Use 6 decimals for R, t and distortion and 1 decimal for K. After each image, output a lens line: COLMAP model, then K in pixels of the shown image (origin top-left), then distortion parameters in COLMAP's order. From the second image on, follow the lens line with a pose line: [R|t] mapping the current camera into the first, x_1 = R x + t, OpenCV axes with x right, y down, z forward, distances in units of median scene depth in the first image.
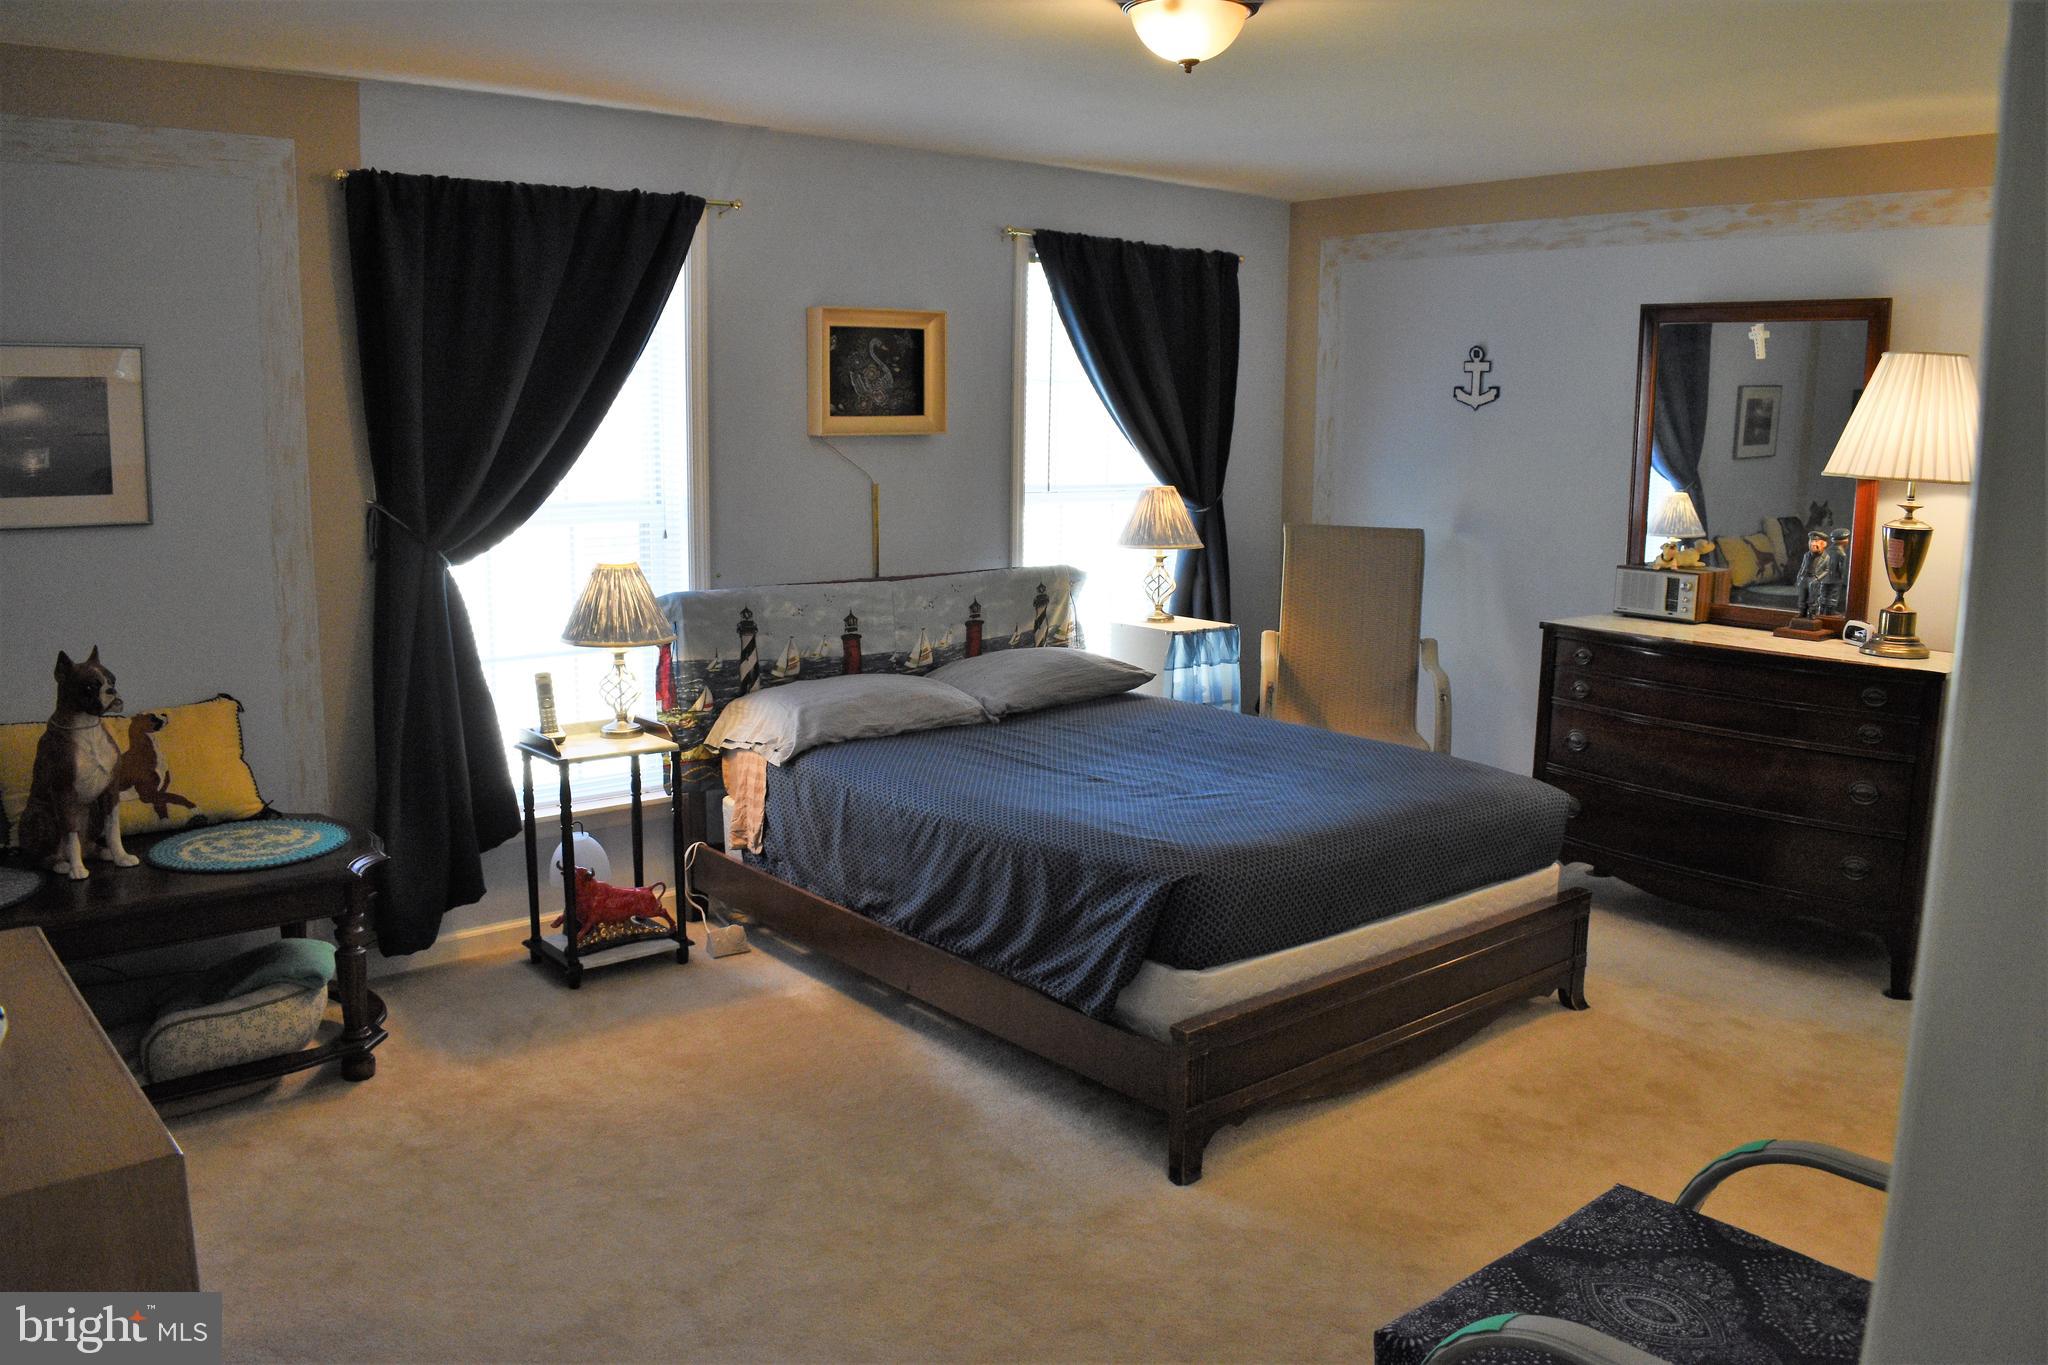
lens RADIAL K [[1616.1, 0, 1022.6], [0, 1616.1, 681.3], [0, 0, 1]] dist [-0.088247, 0.013982]
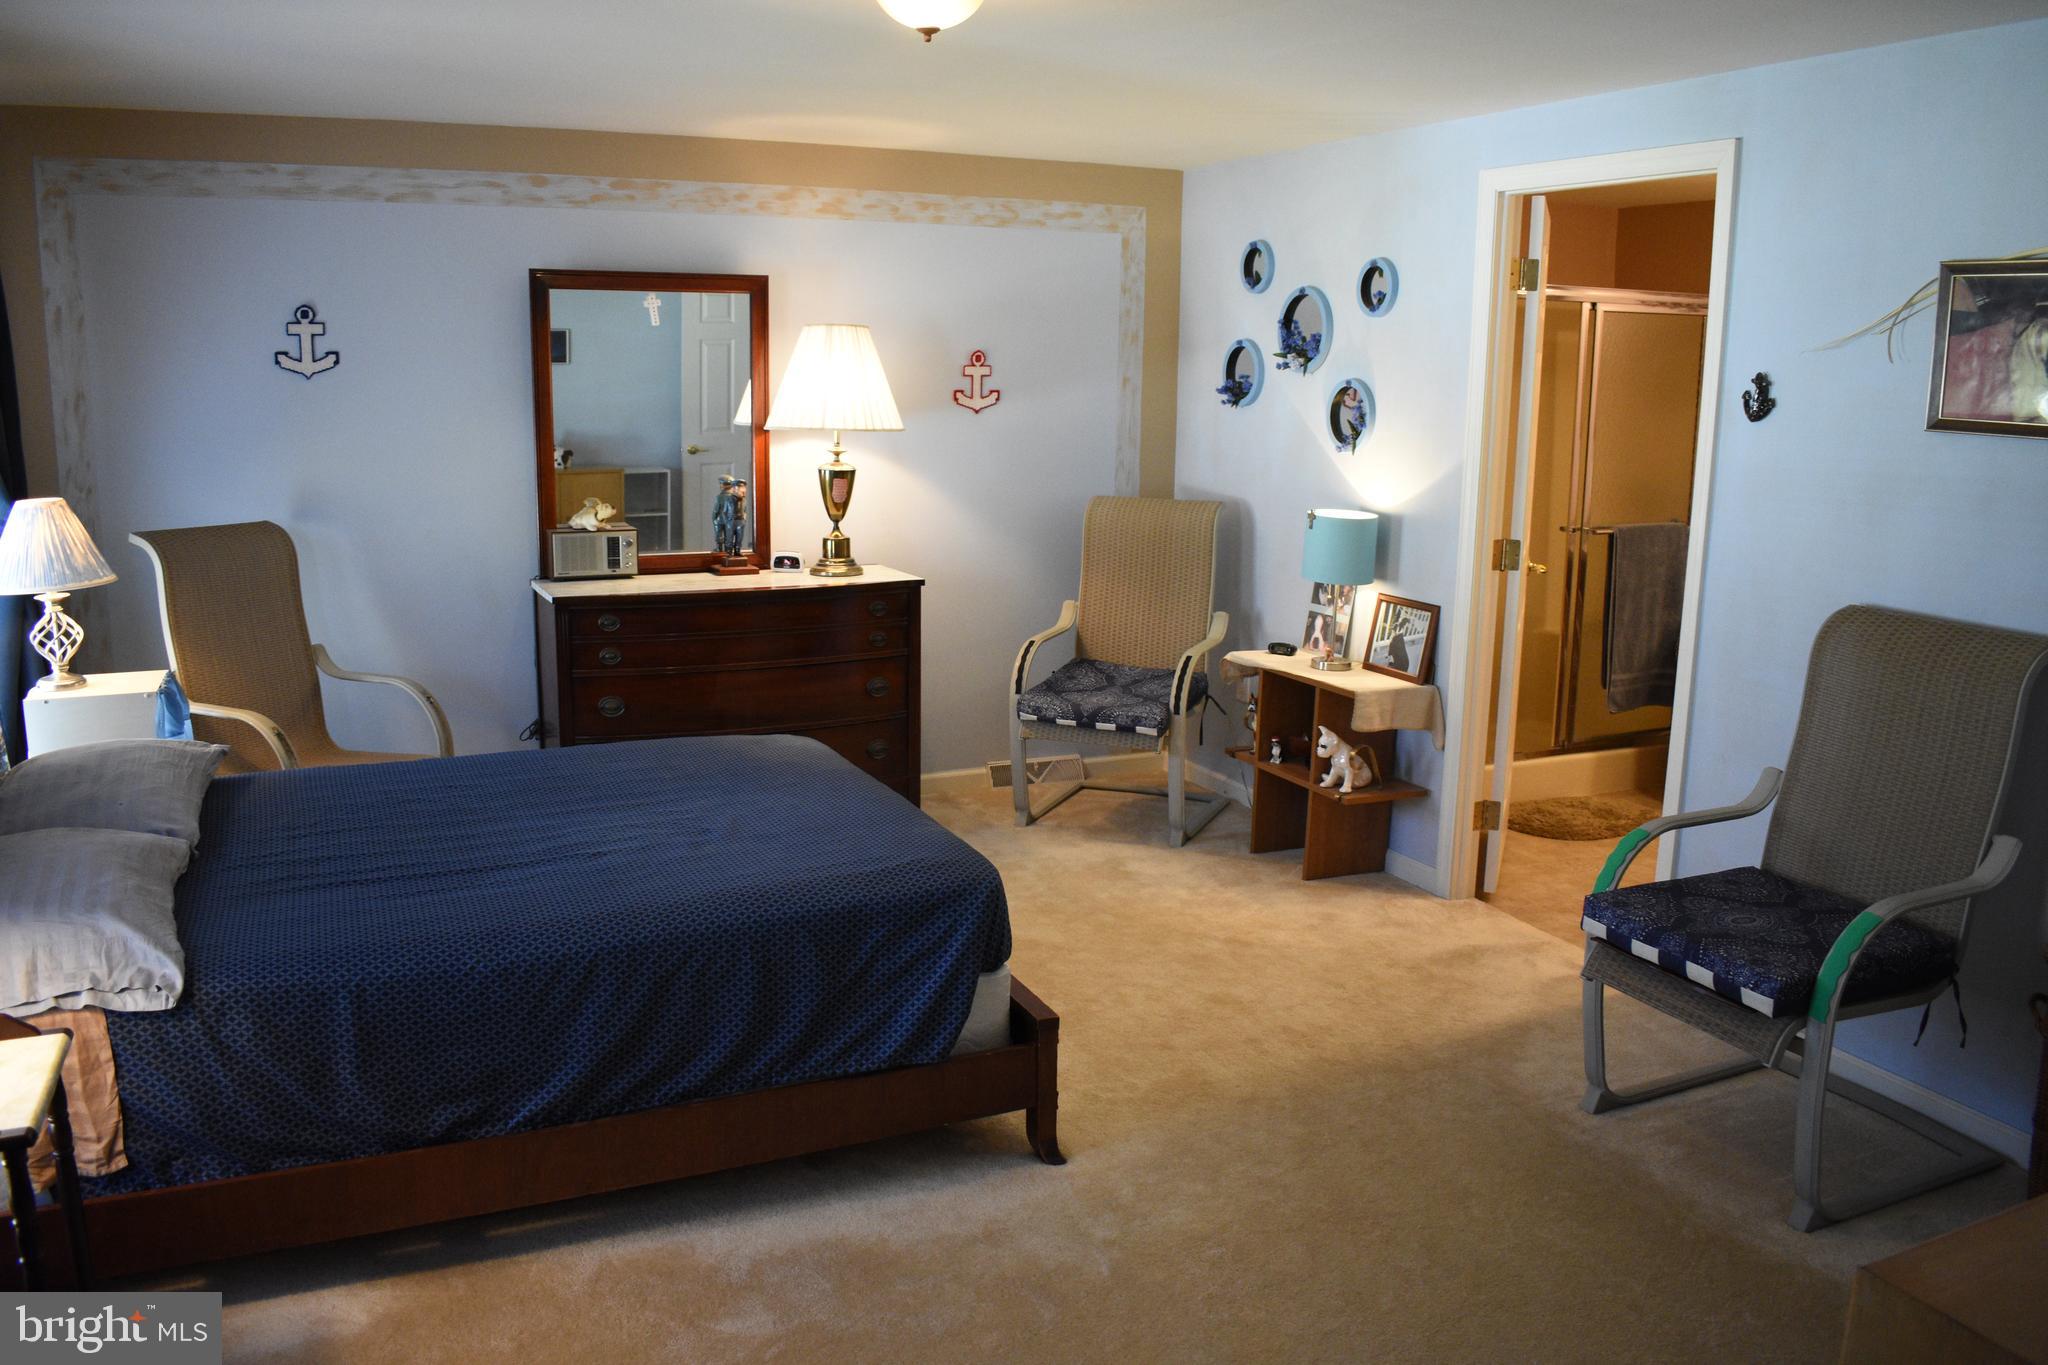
lens RADIAL K [[1616.1, 0, 1019.9], [0, 1616.1, 677.7], [0, 0, 1]] dist [-0.088247, 0.013982]
pose [[0.261709, -0.192358, 0.945784, -0.533469], [0.151747, 0.975951, 0.156503, -0.099348], [-0.953143, 0.102562, 0.284604, 0.460058]]
